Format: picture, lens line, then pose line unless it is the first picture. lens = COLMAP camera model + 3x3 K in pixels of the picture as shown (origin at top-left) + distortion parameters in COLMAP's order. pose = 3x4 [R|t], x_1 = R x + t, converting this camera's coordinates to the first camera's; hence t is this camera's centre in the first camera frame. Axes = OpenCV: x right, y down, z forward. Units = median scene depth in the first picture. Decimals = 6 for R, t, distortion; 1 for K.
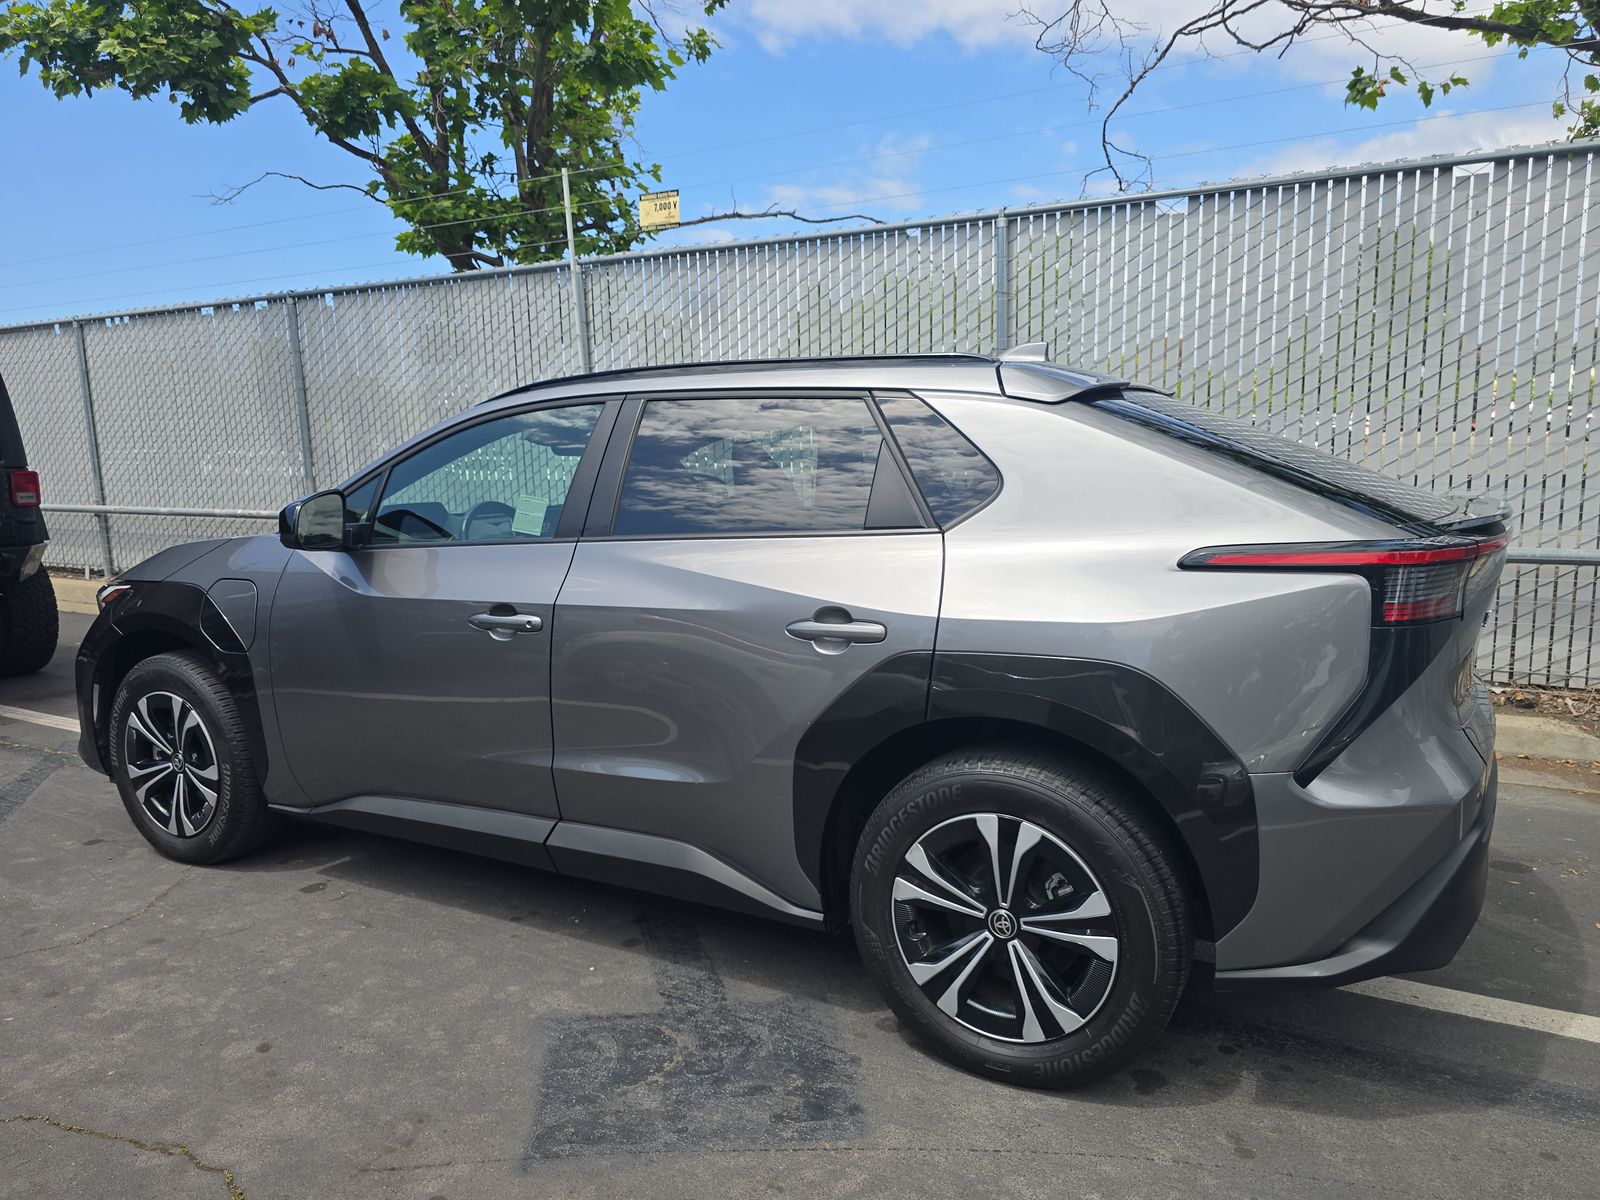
lens RADIAL K [[1081.5, 0, 789.6], [0, 1081.5, 582.5], [0, 0, 1]] dist [0.022798, -0.016863]
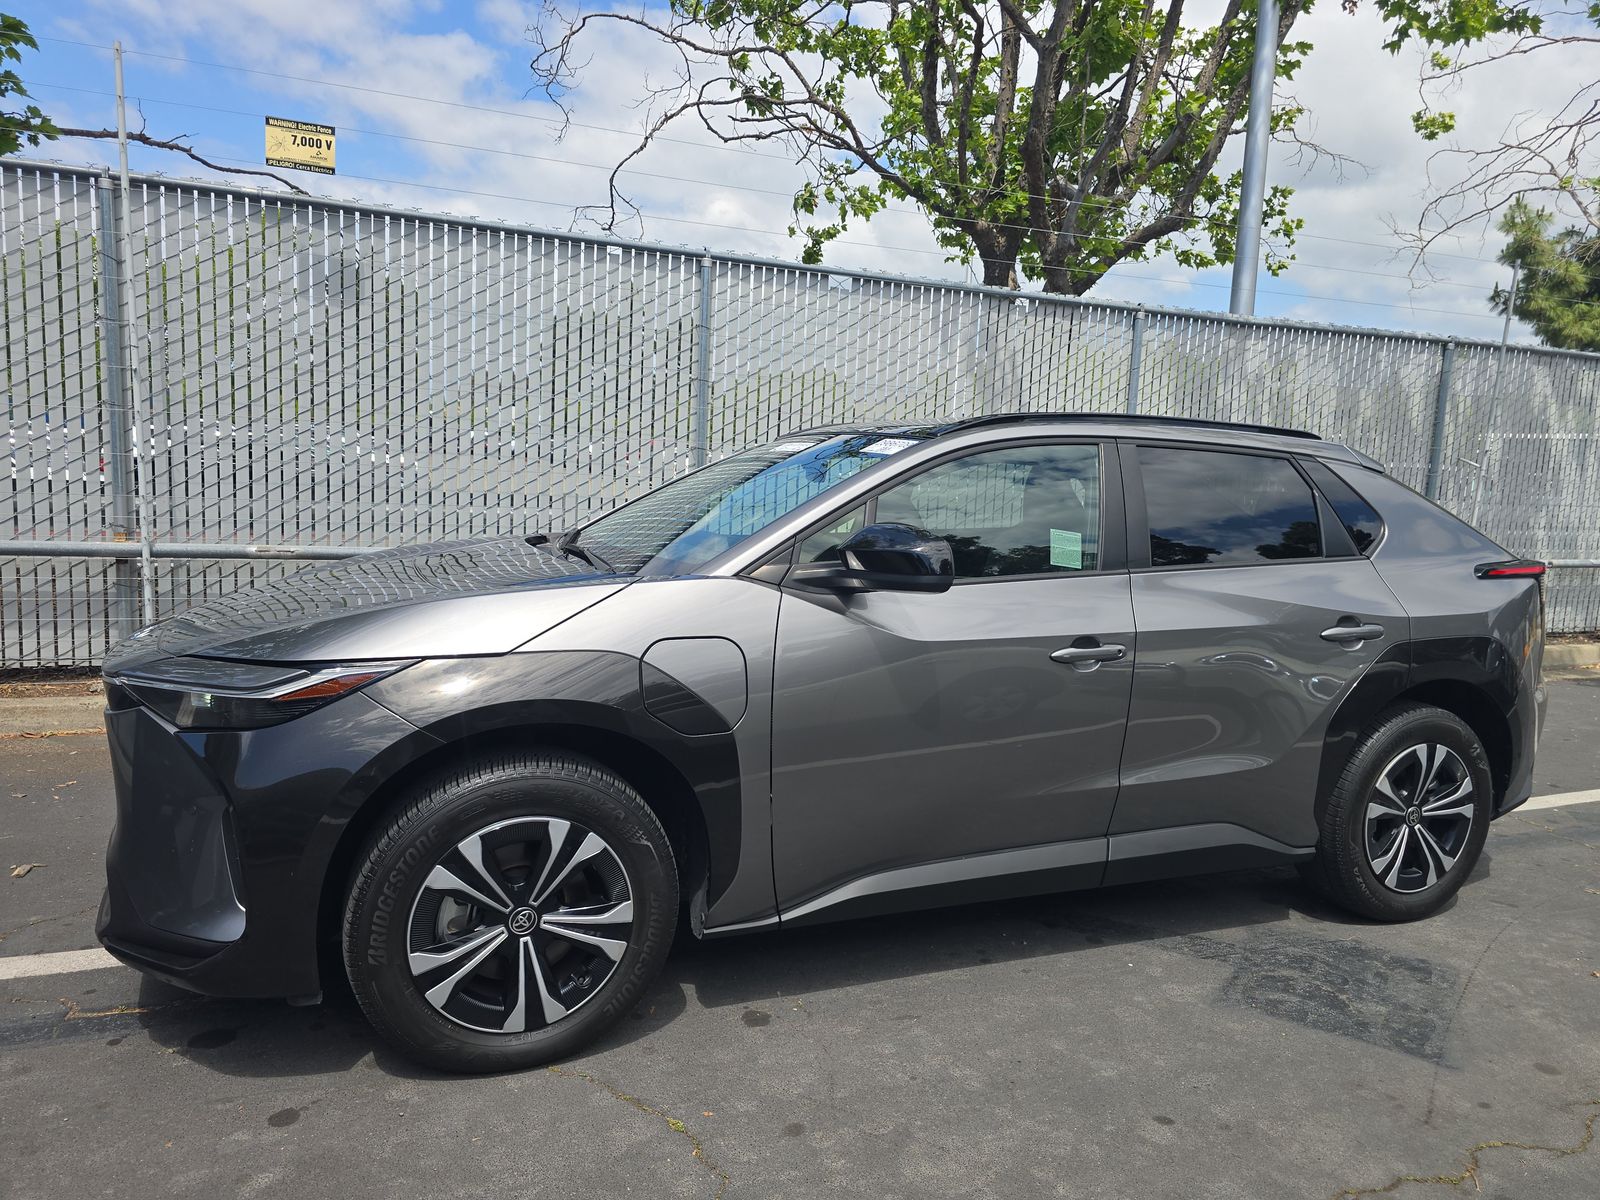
lens RADIAL K [[1081.5, 0, 782.5], [0, 1081.5, 616.1], [0, 0, 1]] dist [0.022798, -0.016863]
pose [[0.630719, -0.056206, 0.773973, -1.237609], [0.045206, 0.998341, 0.035661, -0.047429], [-0.774693, 0.012496, 0.632214, 0.586560]]
